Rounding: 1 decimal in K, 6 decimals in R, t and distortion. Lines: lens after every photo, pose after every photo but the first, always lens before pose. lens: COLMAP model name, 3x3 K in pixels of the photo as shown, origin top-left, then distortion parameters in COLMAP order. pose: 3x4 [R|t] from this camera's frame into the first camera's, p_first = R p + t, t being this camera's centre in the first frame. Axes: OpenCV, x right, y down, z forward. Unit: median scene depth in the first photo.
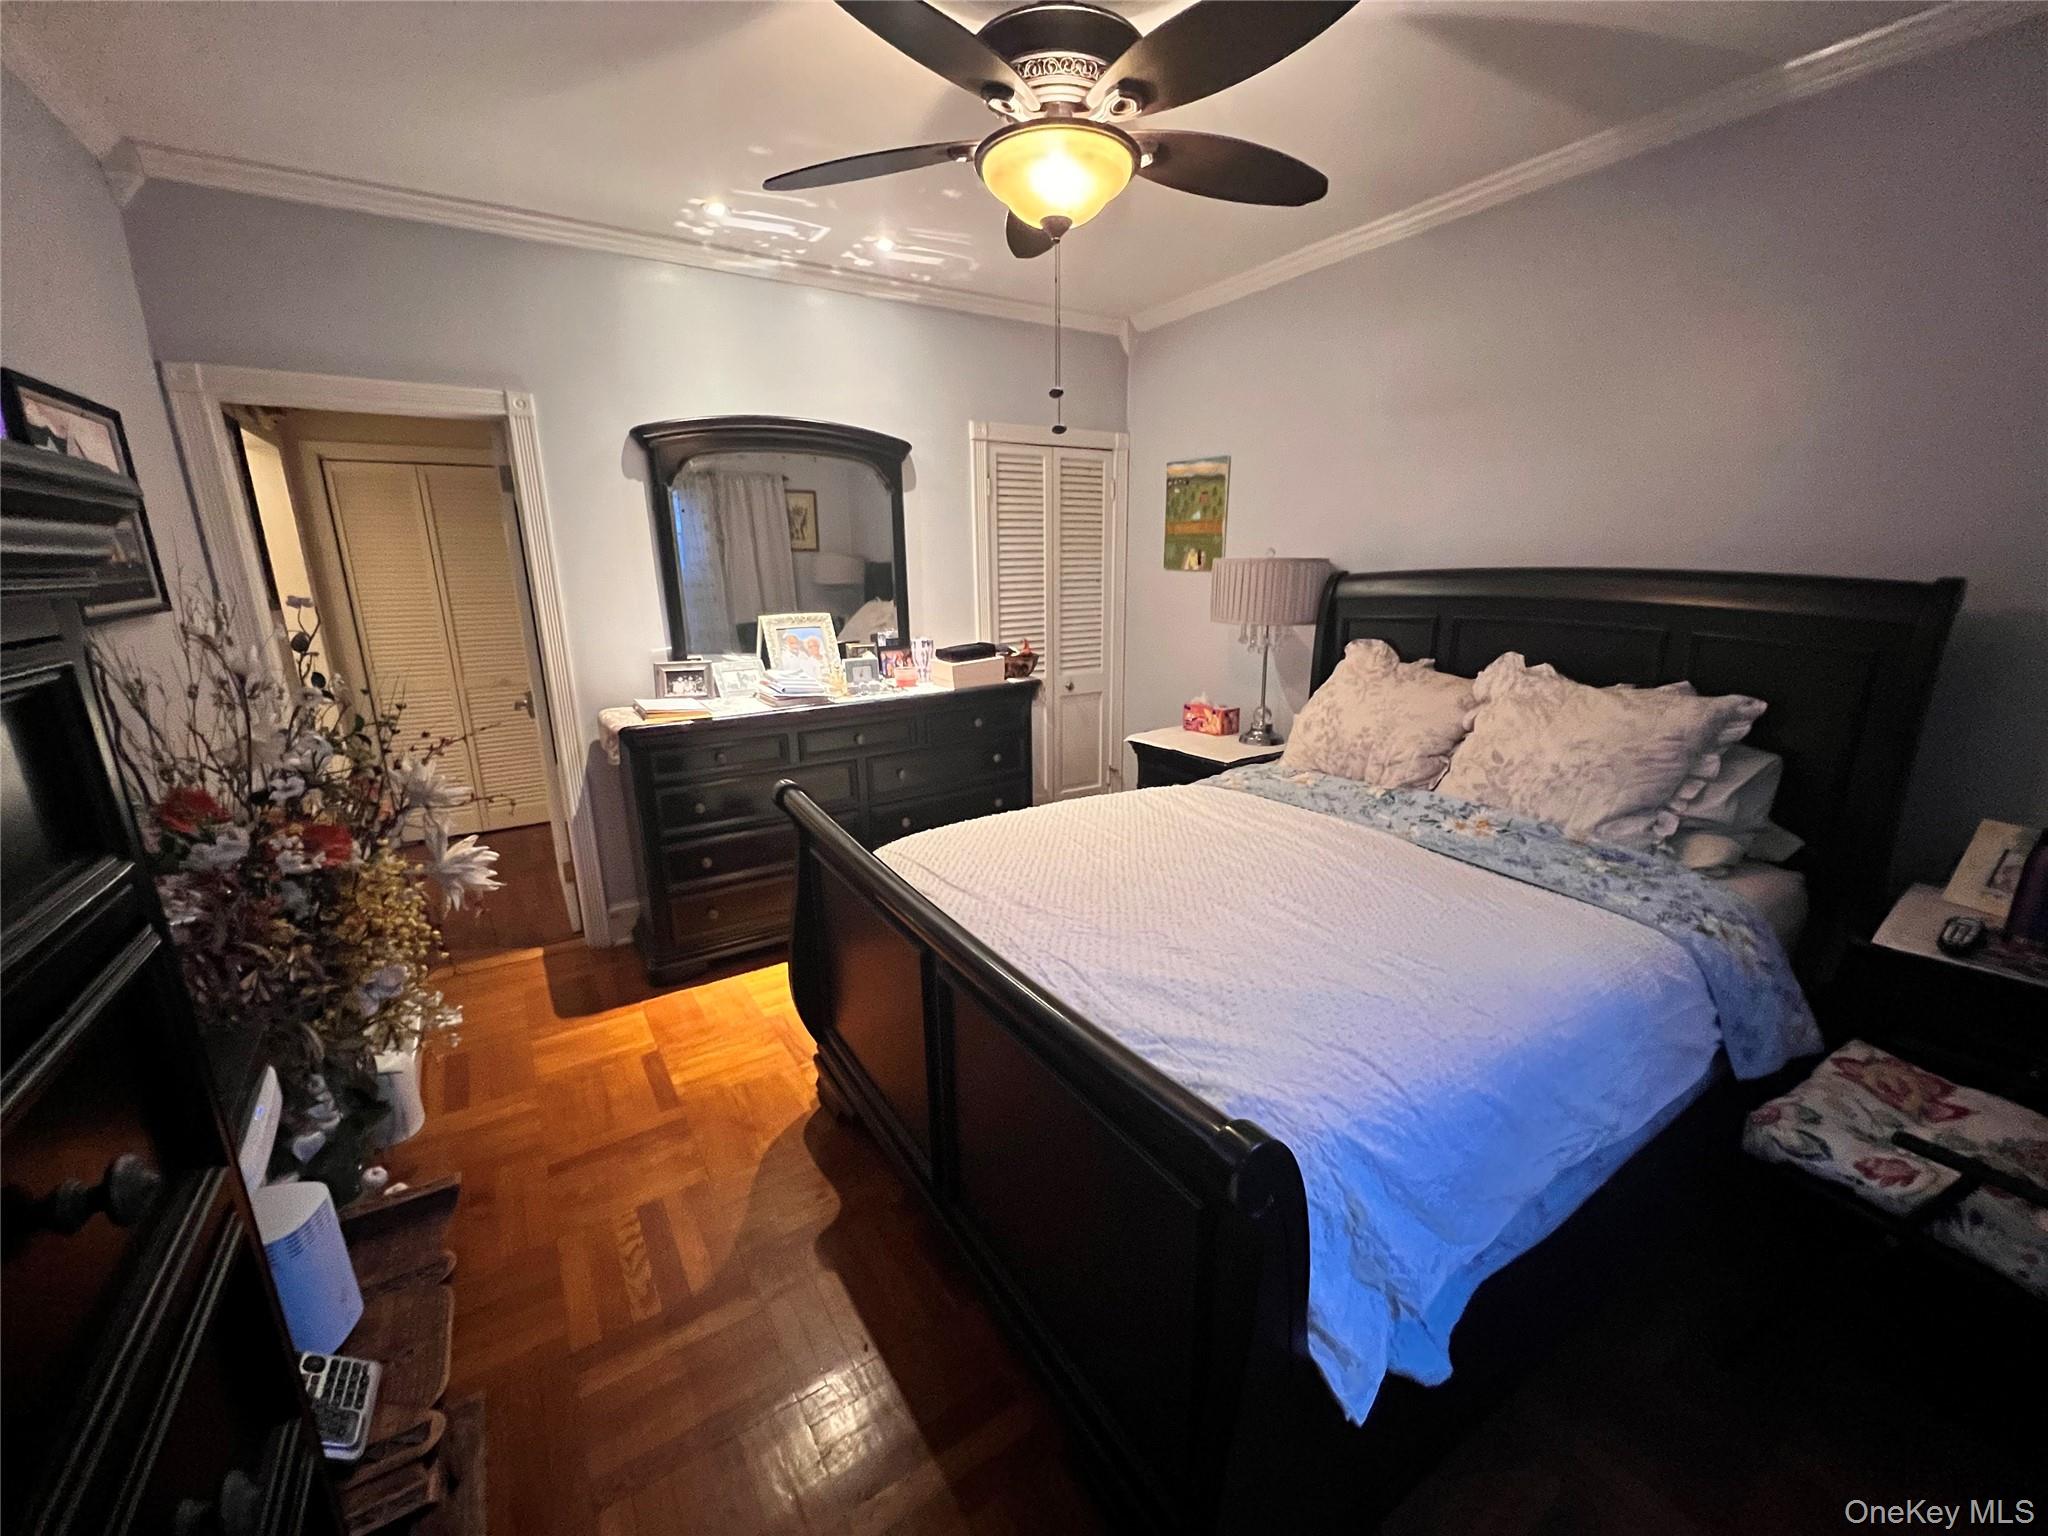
lens RADIAL K [[826.4, 0, 1020.7], [0, 826.4, 774.6], [0, 0, 1]] dist [-0.002067, -0.000145]
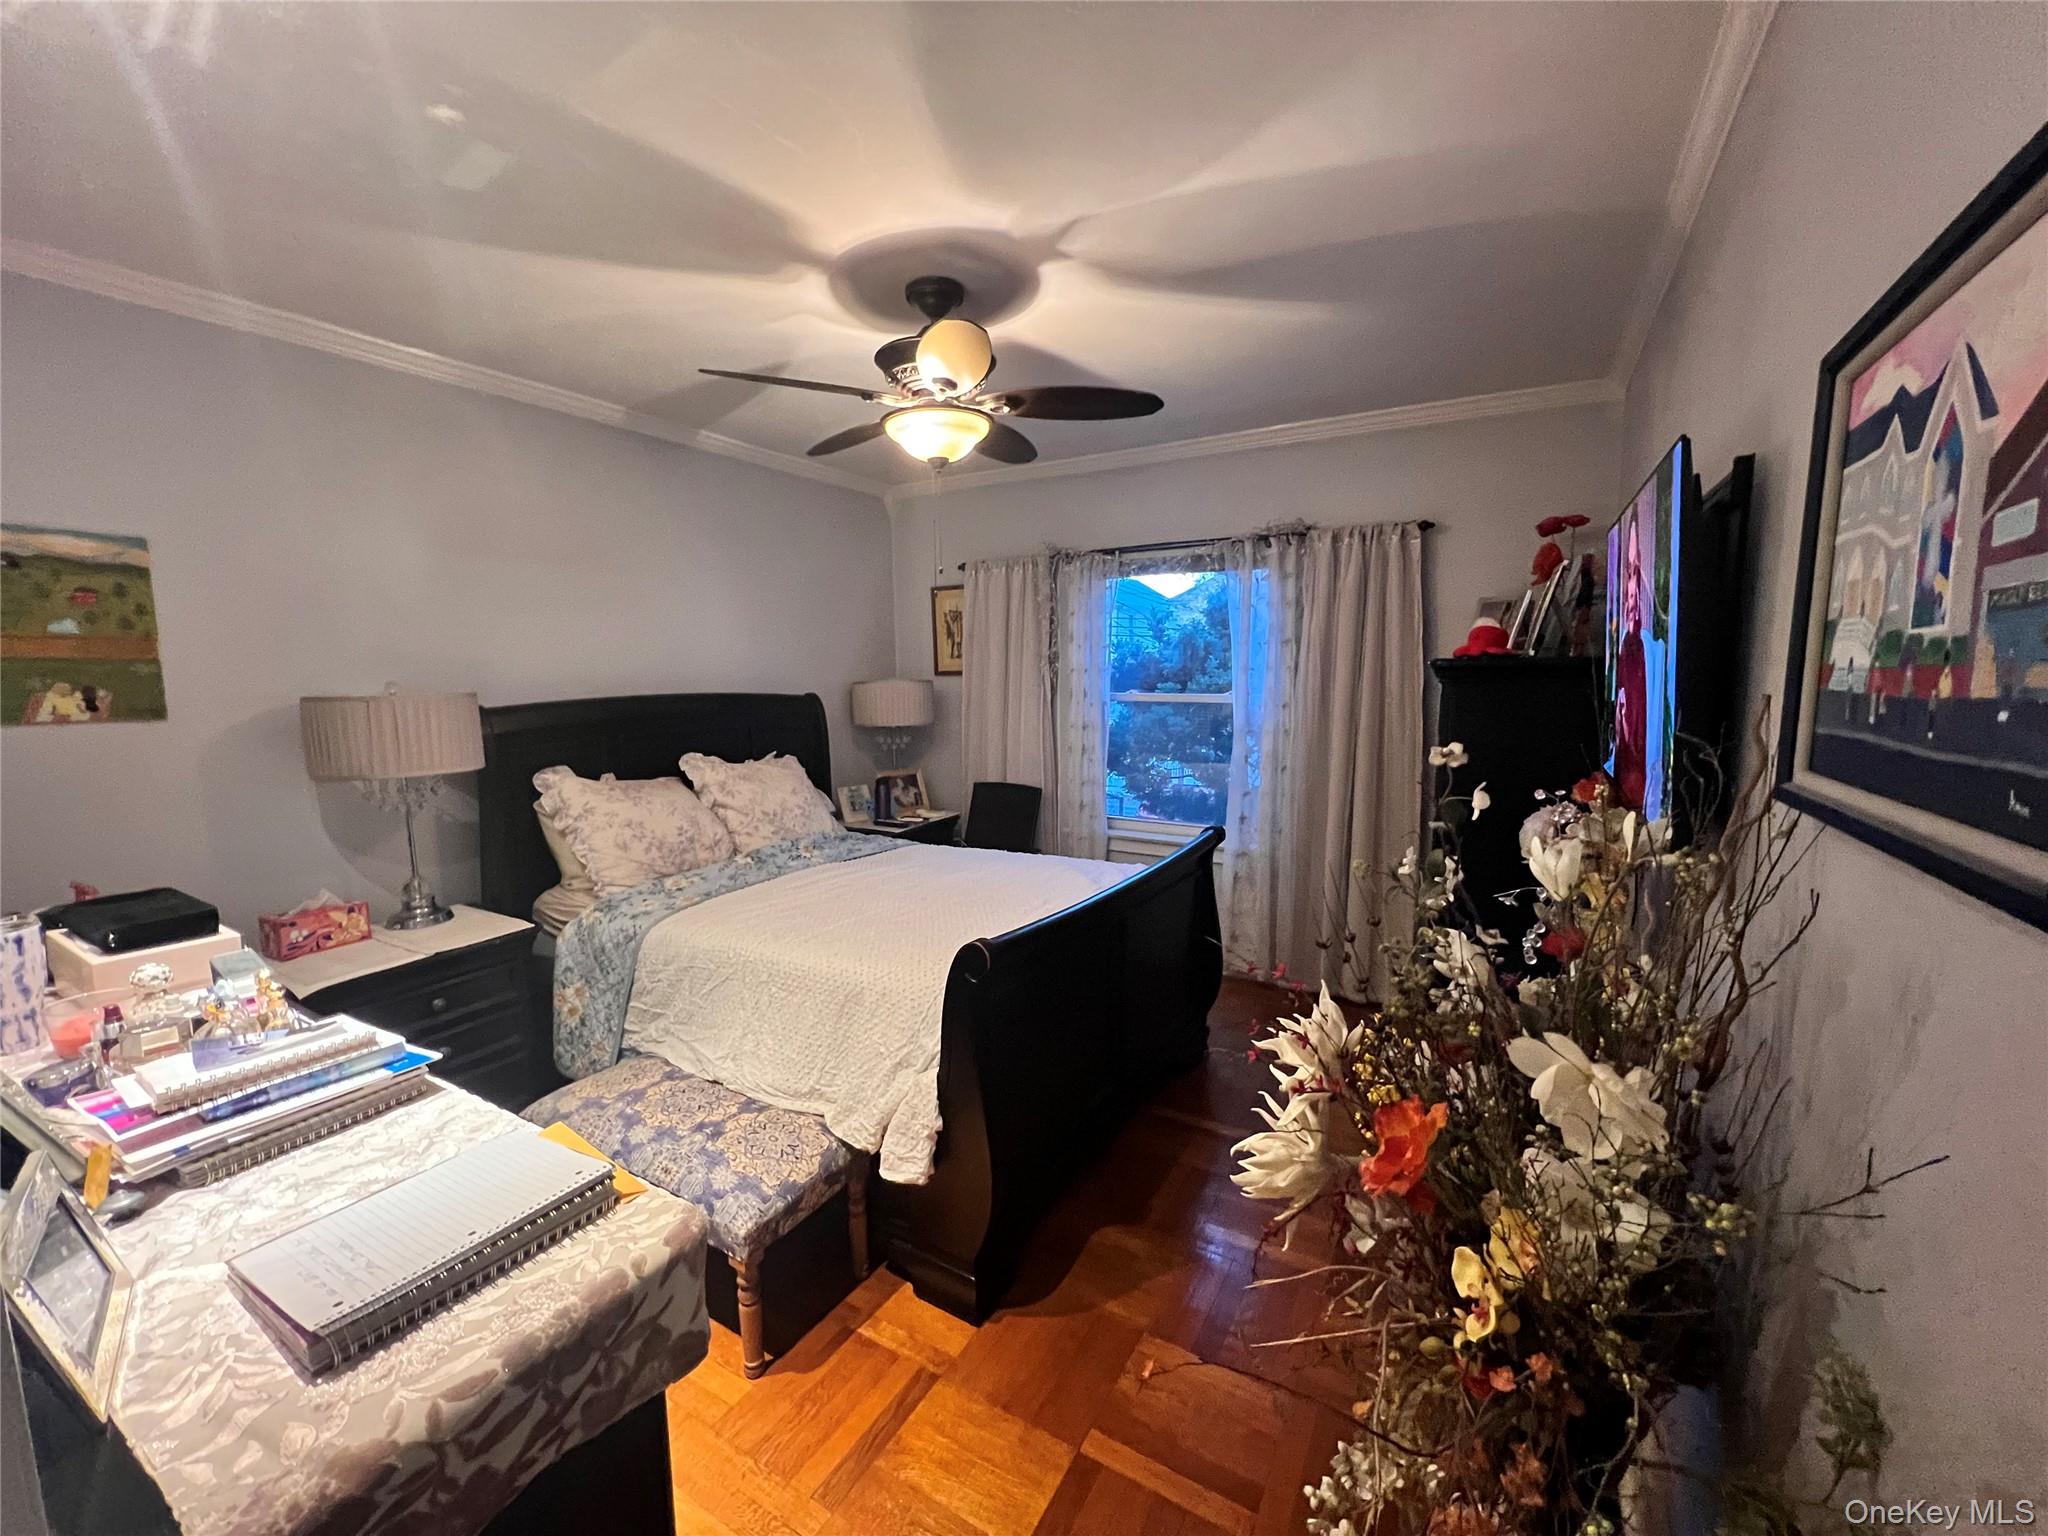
lens RADIAL K [[826.4, 0, 1023.7], [0, 826.4, 767.4], [0, 0, 1]] dist [-0.002067, -0.000145]
pose [[-0.458983, -0.095981, 0.883245, -0.612572], [0.233869, 0.946033, 0.224335, -0.205707], [-0.857111, 0.309529, -0.411766, 0.735850]]
